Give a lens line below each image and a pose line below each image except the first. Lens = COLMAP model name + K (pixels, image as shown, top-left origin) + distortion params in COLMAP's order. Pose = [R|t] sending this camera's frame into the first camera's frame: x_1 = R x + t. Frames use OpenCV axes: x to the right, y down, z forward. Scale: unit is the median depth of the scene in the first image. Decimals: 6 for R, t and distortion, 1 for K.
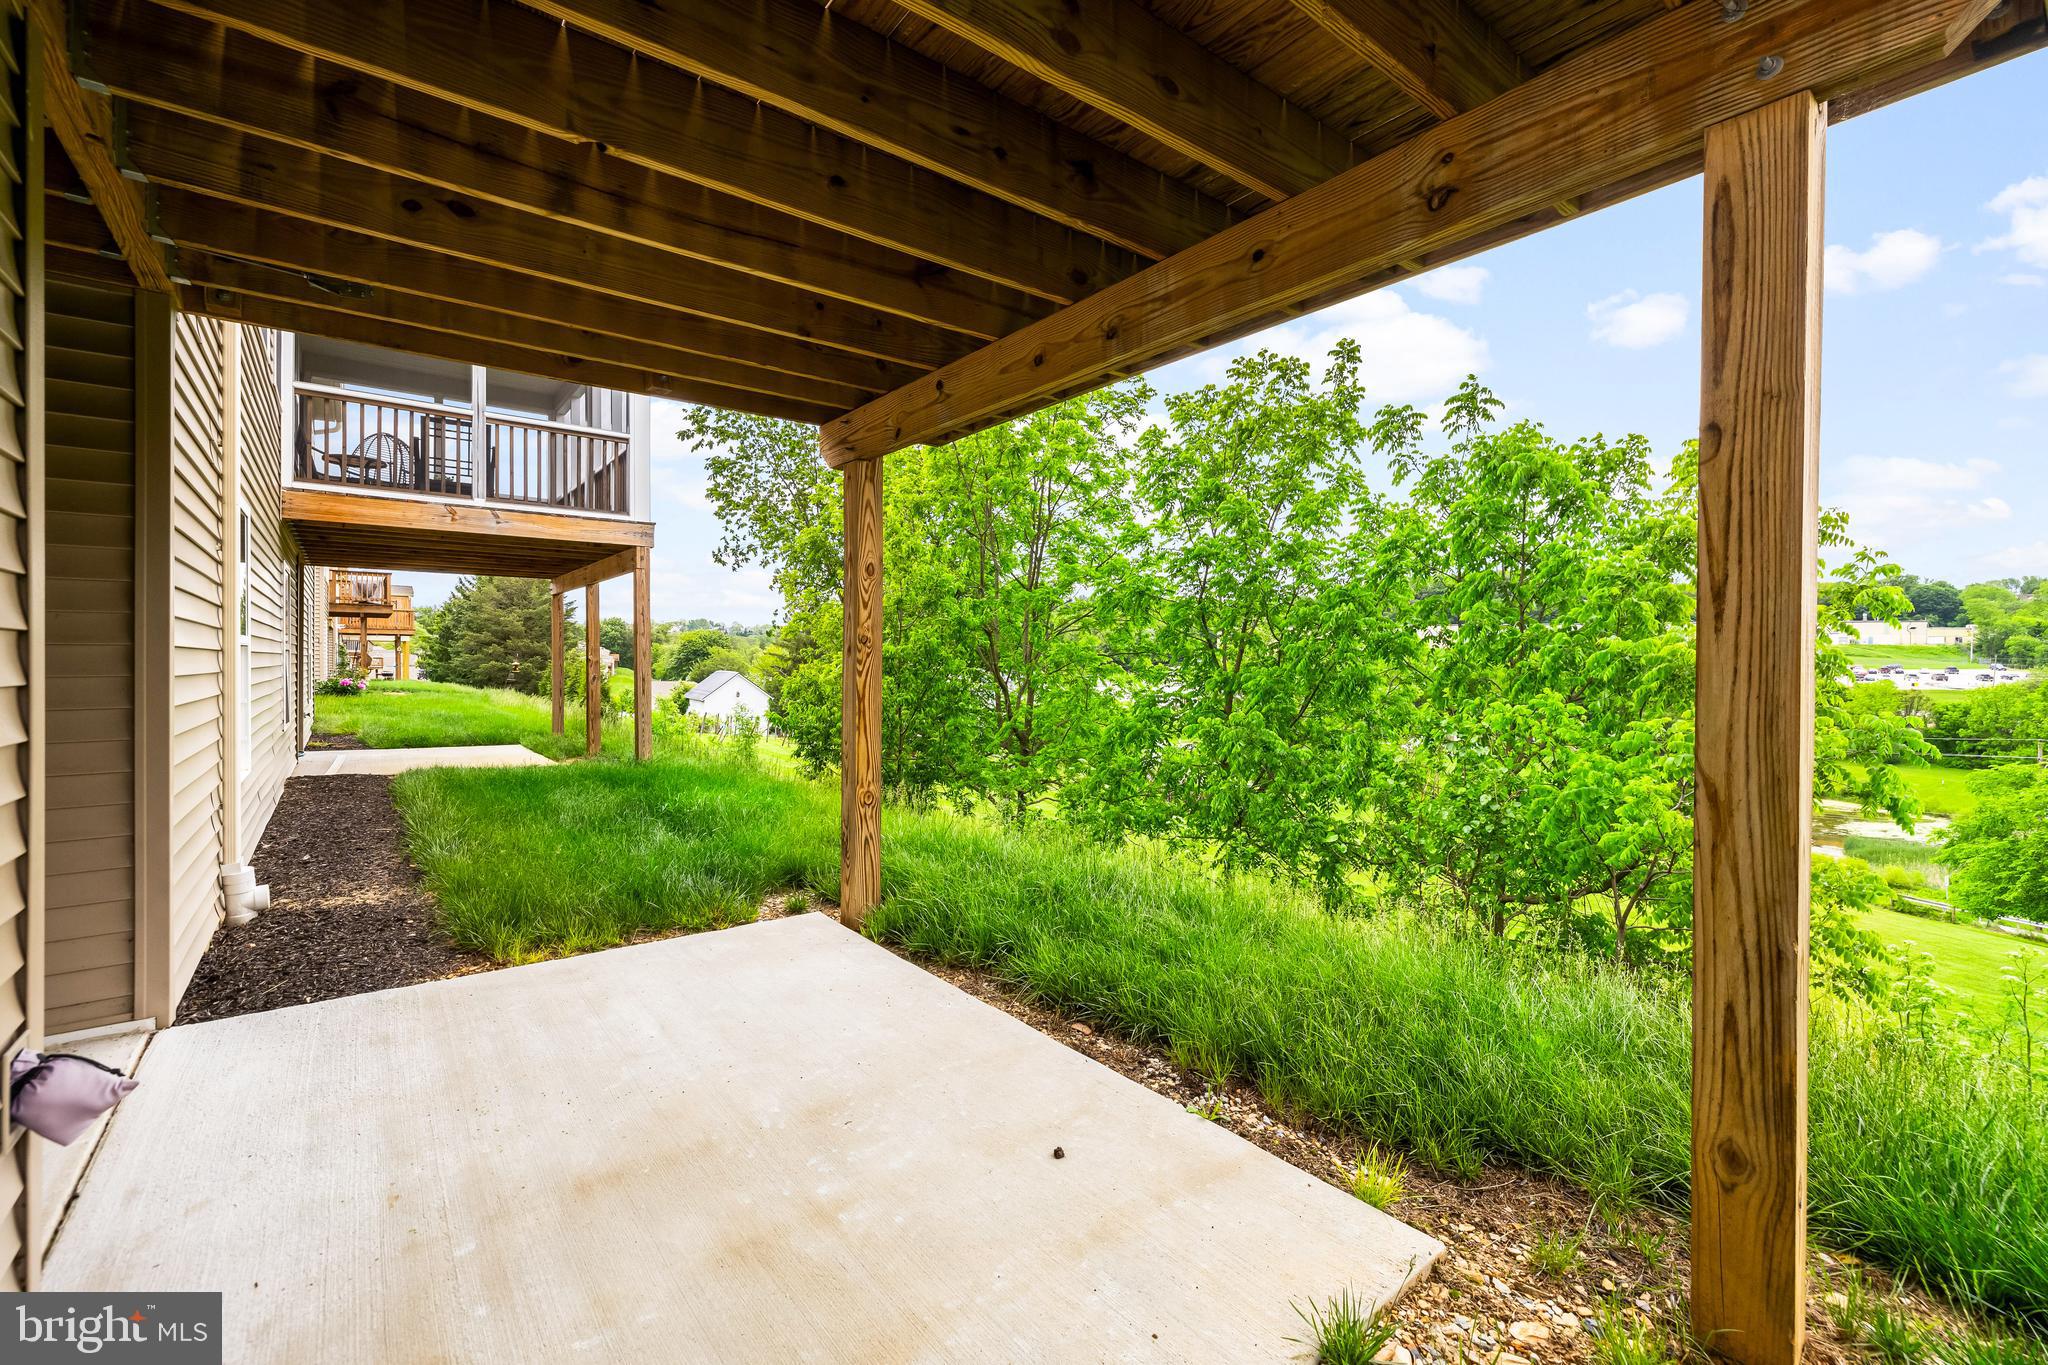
lens RADIAL K [[856.7, 0, 1022.1], [0, 856.7, 661.4], [0, 0, 1]] dist [0.005098, 0.000348]
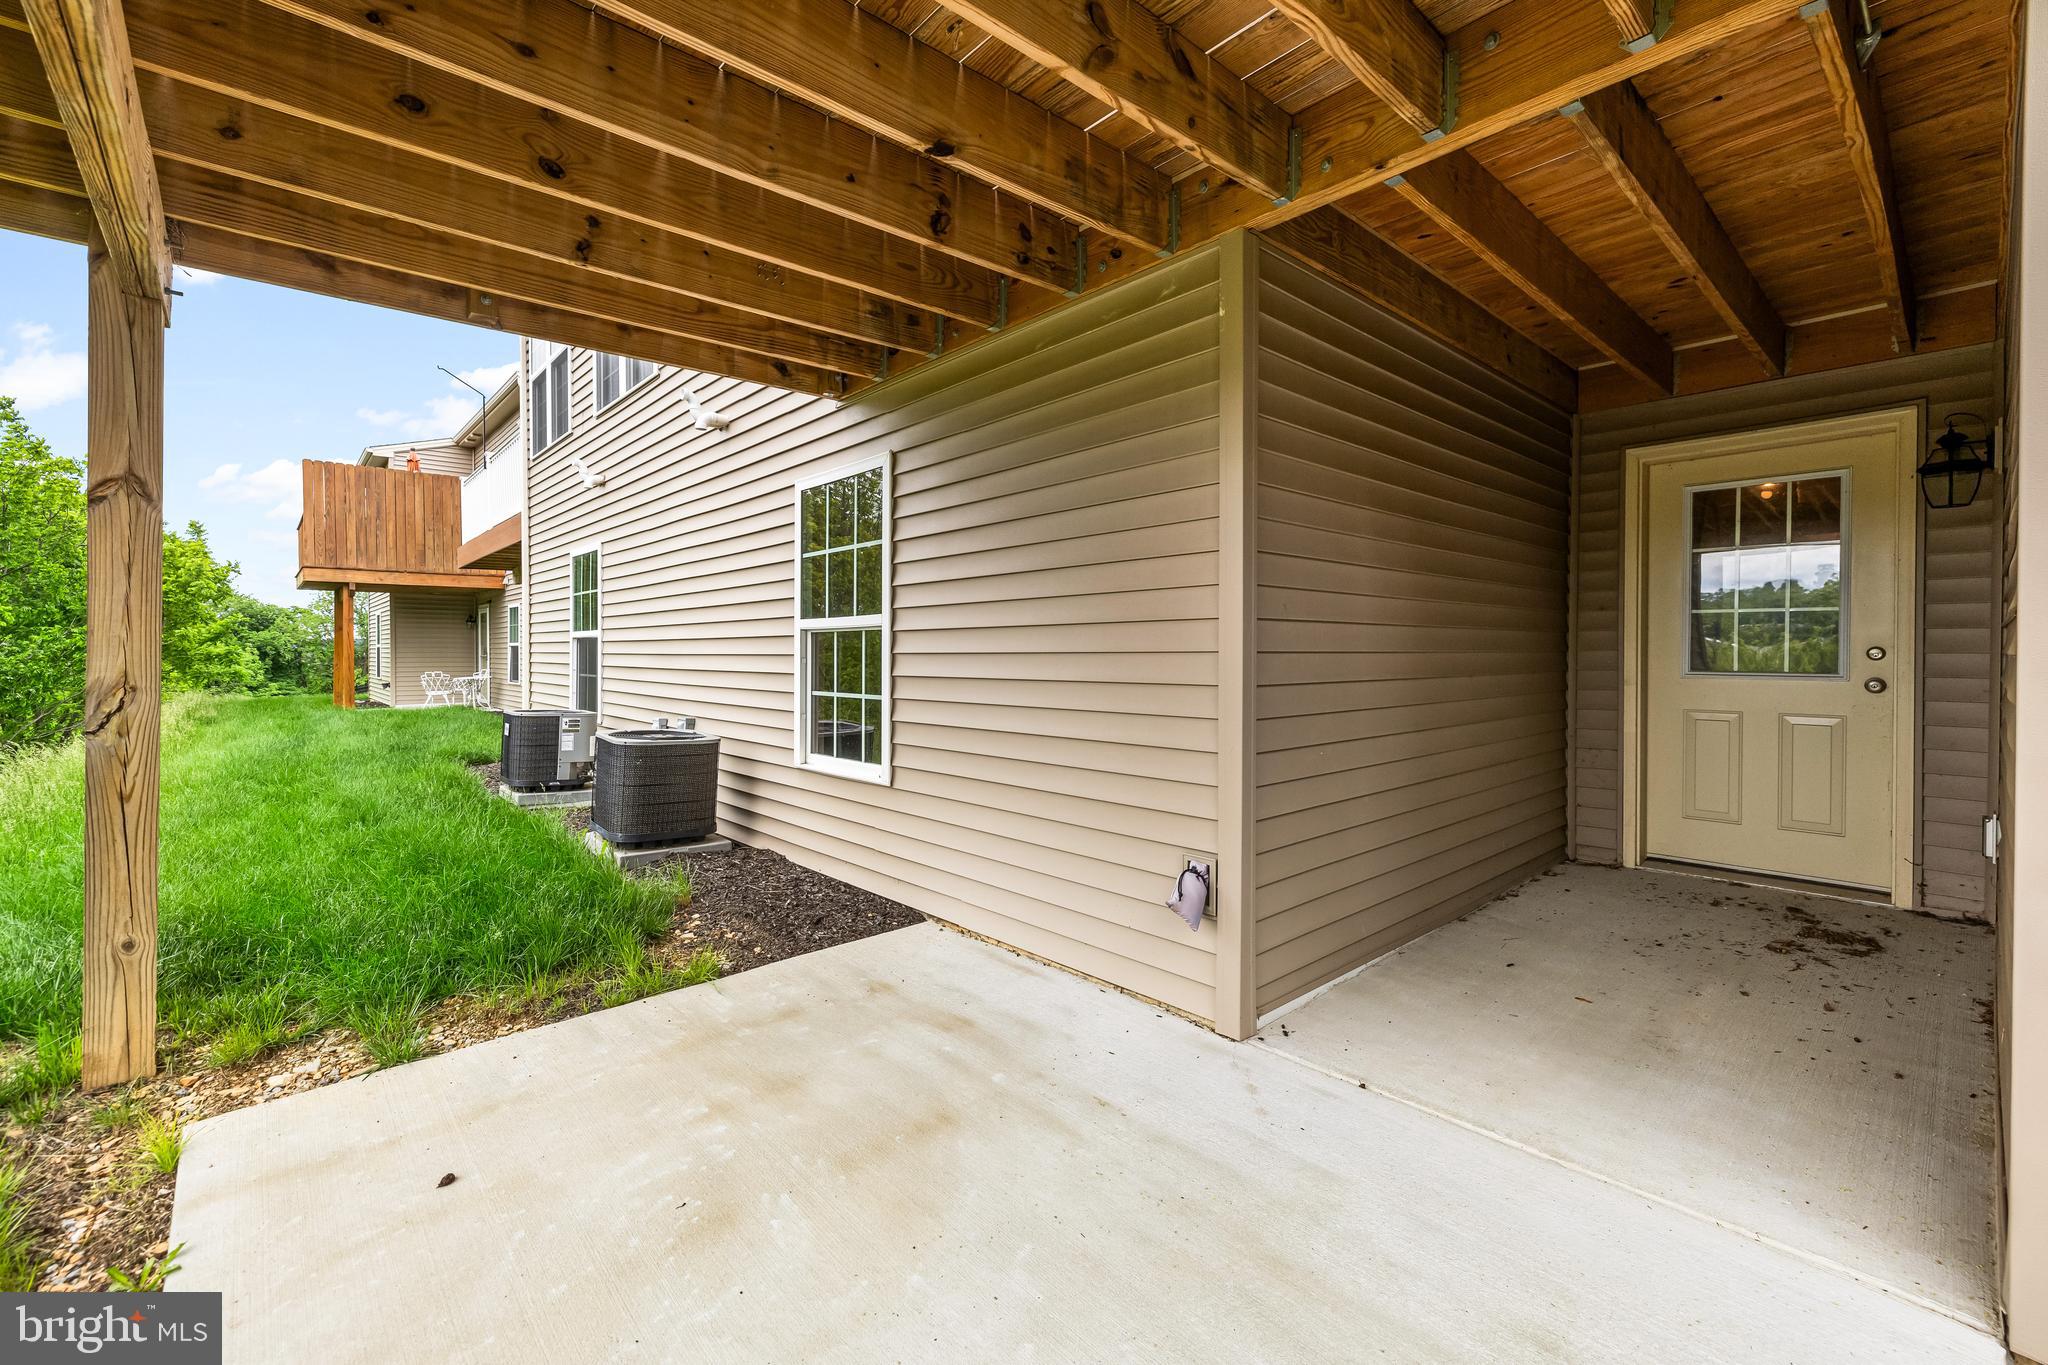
lens RADIAL K [[856.7, 0, 1022.1], [0, 856.7, 661.4], [0, 0, 1]] dist [0.005098, 0.000348]
pose [[-0.997802, -0.001605, -0.066247, -0.533462], [-0.002451, 0.999916, 0.012694, 0.019897], [0.066221, 0.012828, -0.997723, 2.077358]]
